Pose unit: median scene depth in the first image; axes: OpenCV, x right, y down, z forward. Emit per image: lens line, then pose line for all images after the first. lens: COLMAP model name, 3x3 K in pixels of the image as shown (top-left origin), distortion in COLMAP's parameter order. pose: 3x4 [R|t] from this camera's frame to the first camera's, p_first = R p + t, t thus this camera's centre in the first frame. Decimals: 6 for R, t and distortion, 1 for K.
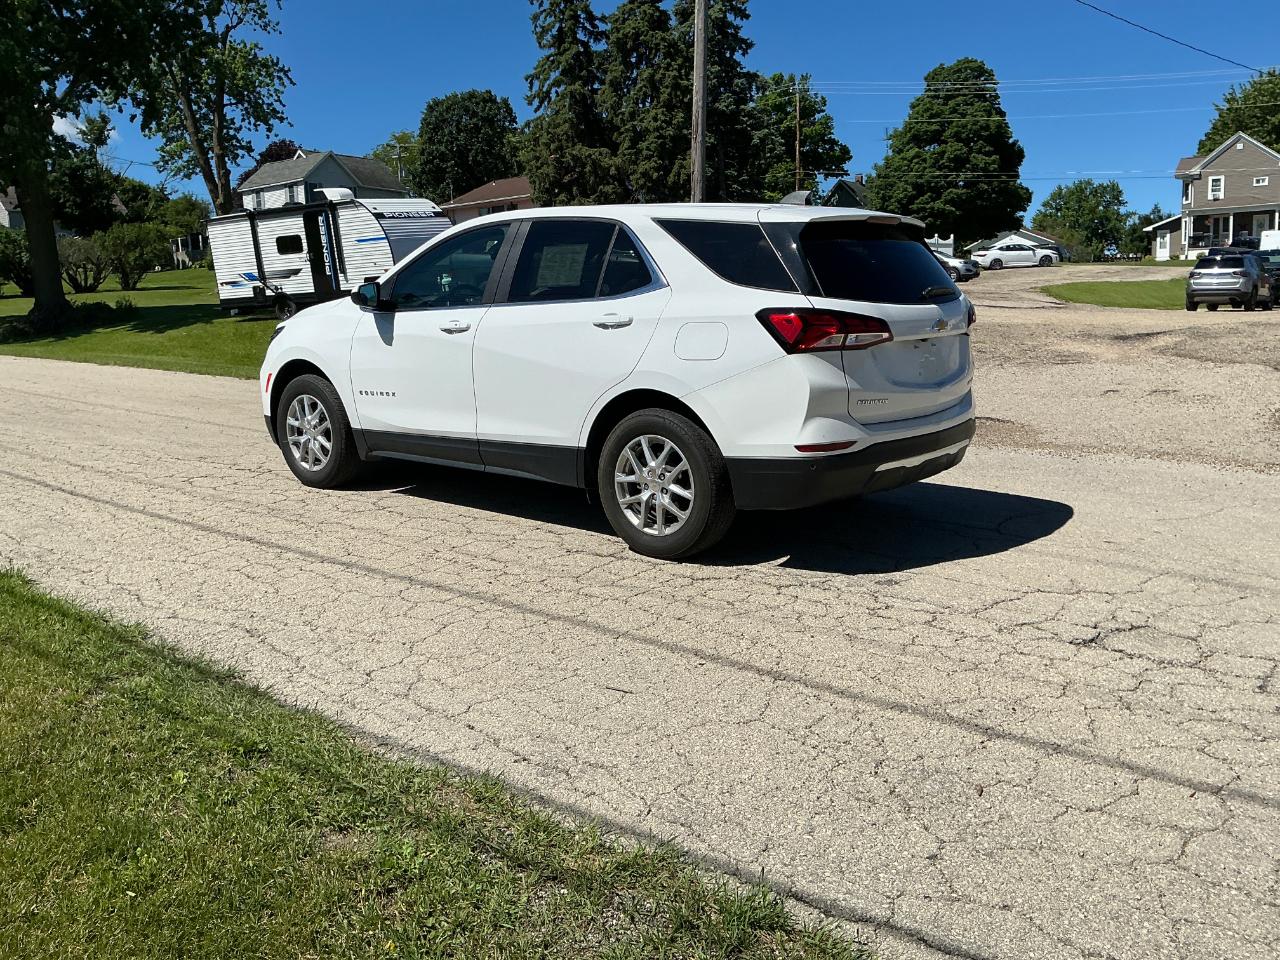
lens RADIAL K [[1073.6, 0, 640.0], [0, 1073.6, 480.0], [0, 0, 1]] dist [0.110582, -0.204951]
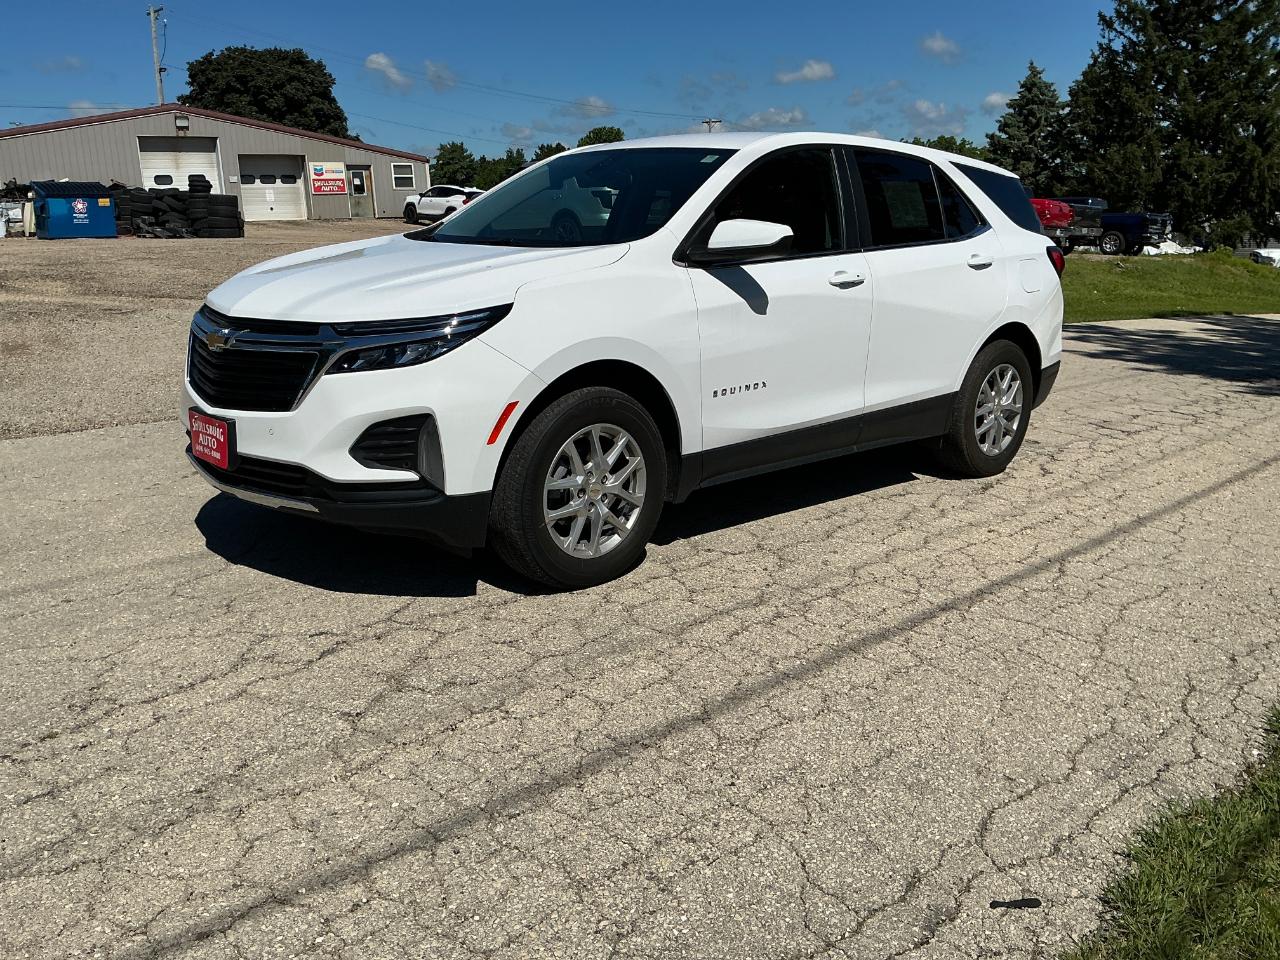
lens RADIAL K [[1091.5, 0, 640.0], [0, 1091.5, 480.0], [0, 0, 1]] dist [-0.003521, -0.004645]
pose [[0.170599, -0.215696, 0.961442, -0.108448], [0.164994, 0.968223, 0.187940, -0.018895], [-0.971428, 0.126569, 0.200766, 0.109669]]
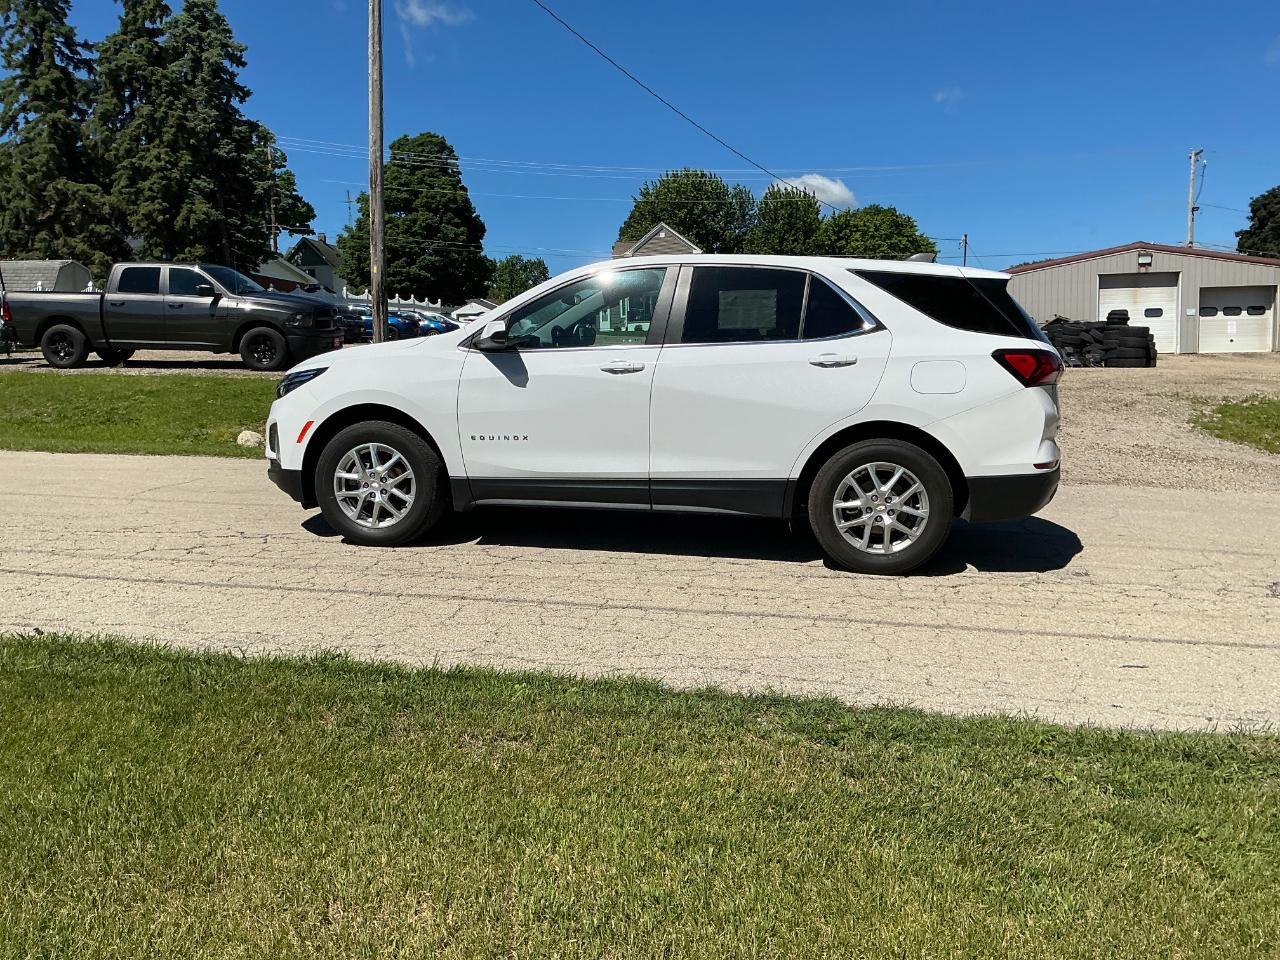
lens RADIAL K [[1073.6, 0, 640.0], [0, 1073.6, 480.0], [0, 0, 1]] dist [0.110582, -0.204951]
pose [[0.881079, -0.036269, 0.471577, -0.069486], [0.062272, 0.997271, -0.039646, 0.000442], [-0.468852, 0.064297, 0.880933, 0.013186]]
